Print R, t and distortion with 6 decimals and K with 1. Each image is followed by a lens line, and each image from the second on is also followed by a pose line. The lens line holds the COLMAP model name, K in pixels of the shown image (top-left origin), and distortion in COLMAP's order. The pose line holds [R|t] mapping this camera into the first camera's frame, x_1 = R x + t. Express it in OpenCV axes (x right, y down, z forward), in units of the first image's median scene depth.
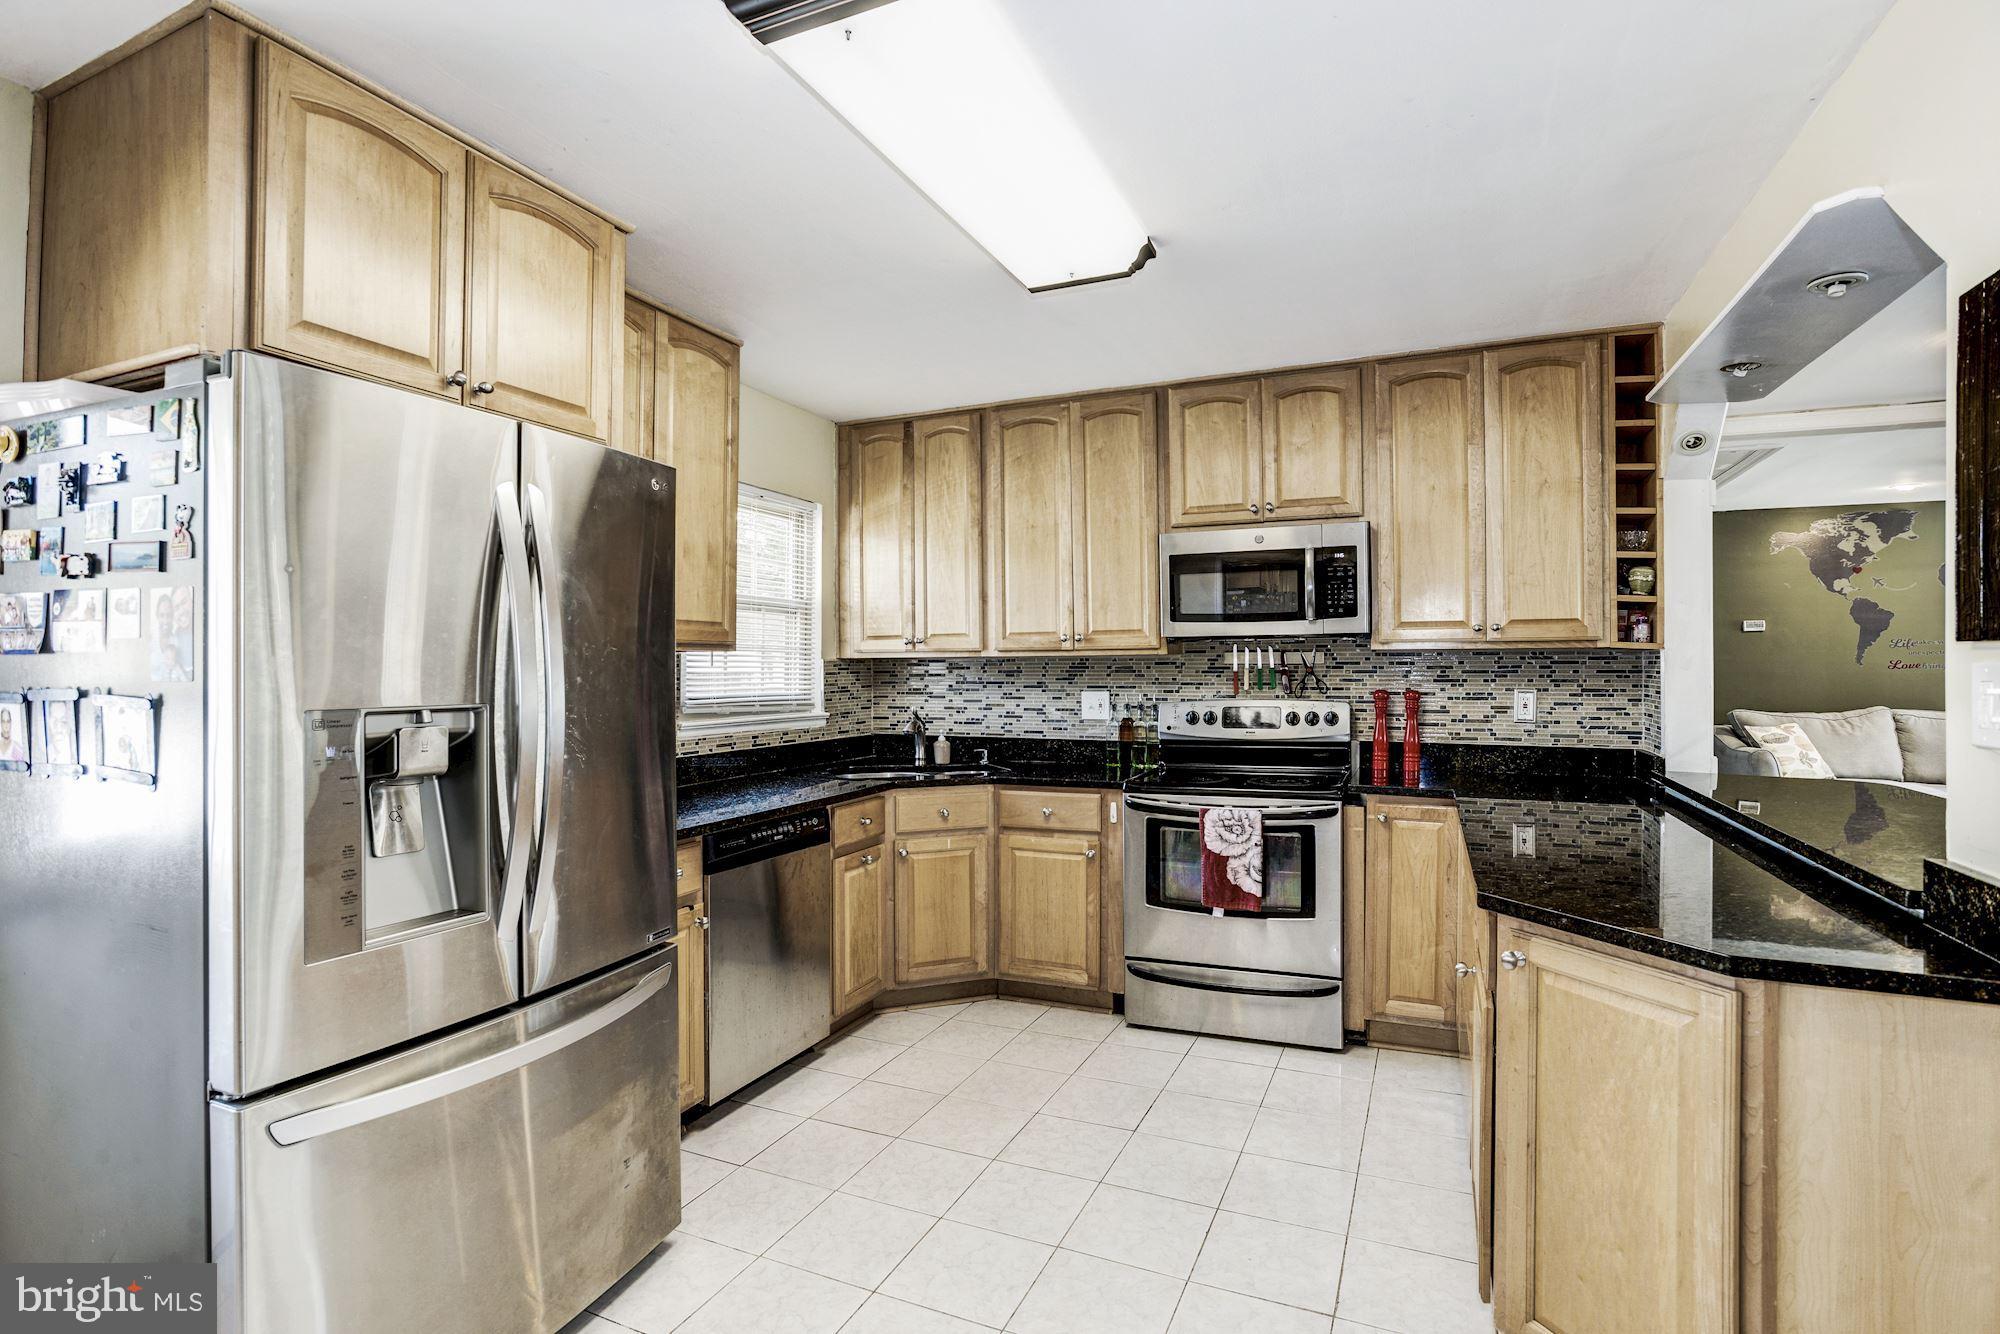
lens RADIAL K [[992.8, 0, 942.6], [0, 992.8, 661.9], [0, 0, 1]] dist [-0.049508, 0.017935]
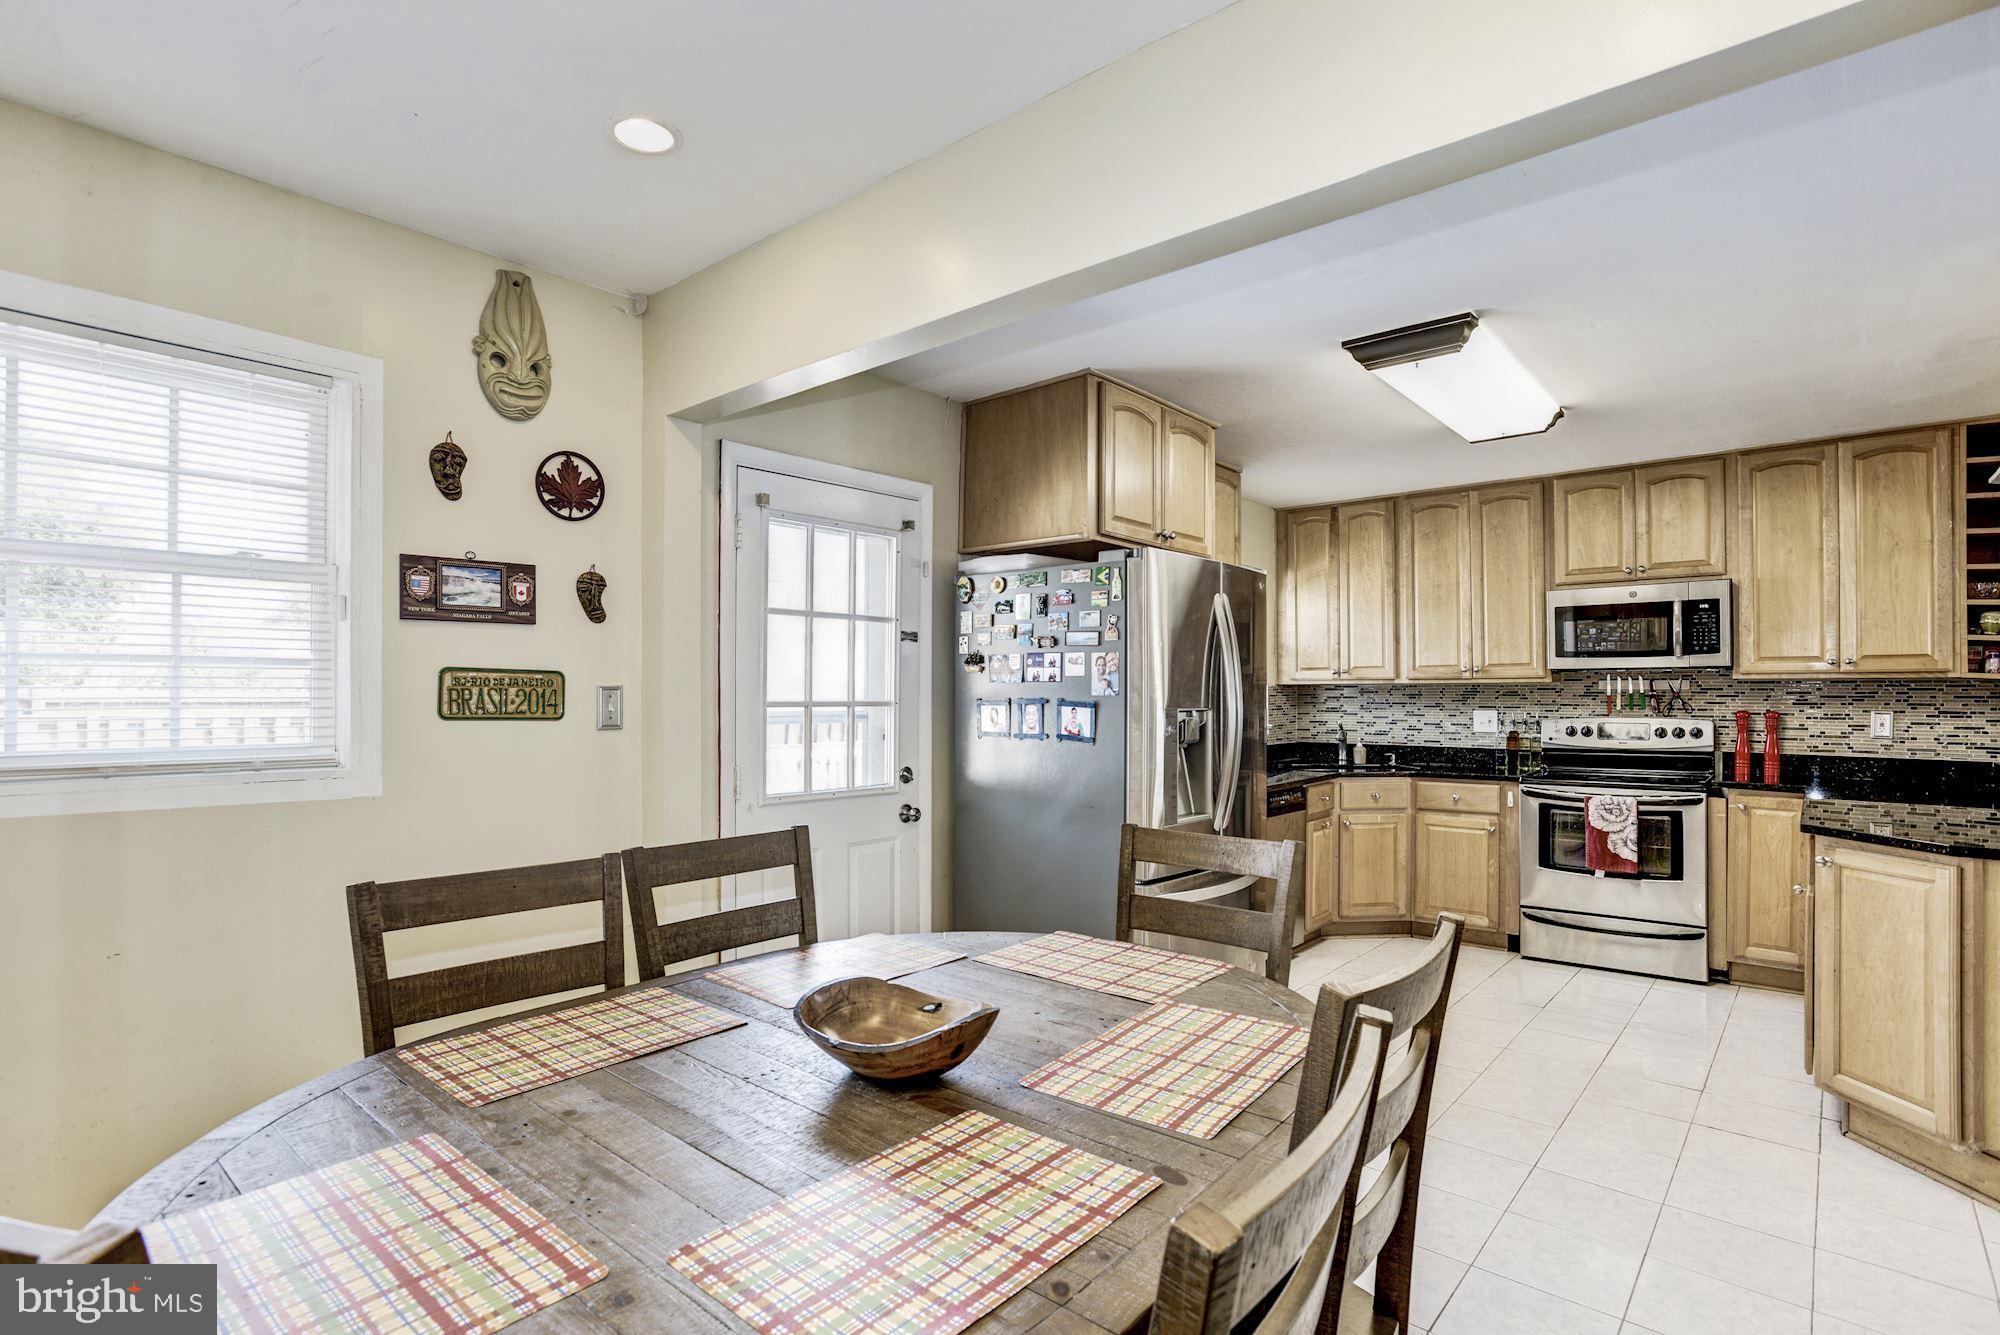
lens RADIAL K [[992.8, 0, 937.8], [0, 992.8, 684.0], [0, 0, 1]] dist [-0.049508, 0.017935]
pose [[0.959919, 0.002588, -0.280265, -0.205089], [-0.003249, 0.999993, -0.001894, 0.000168], [0.280258, 0.002729, 0.959921, -0.499693]]
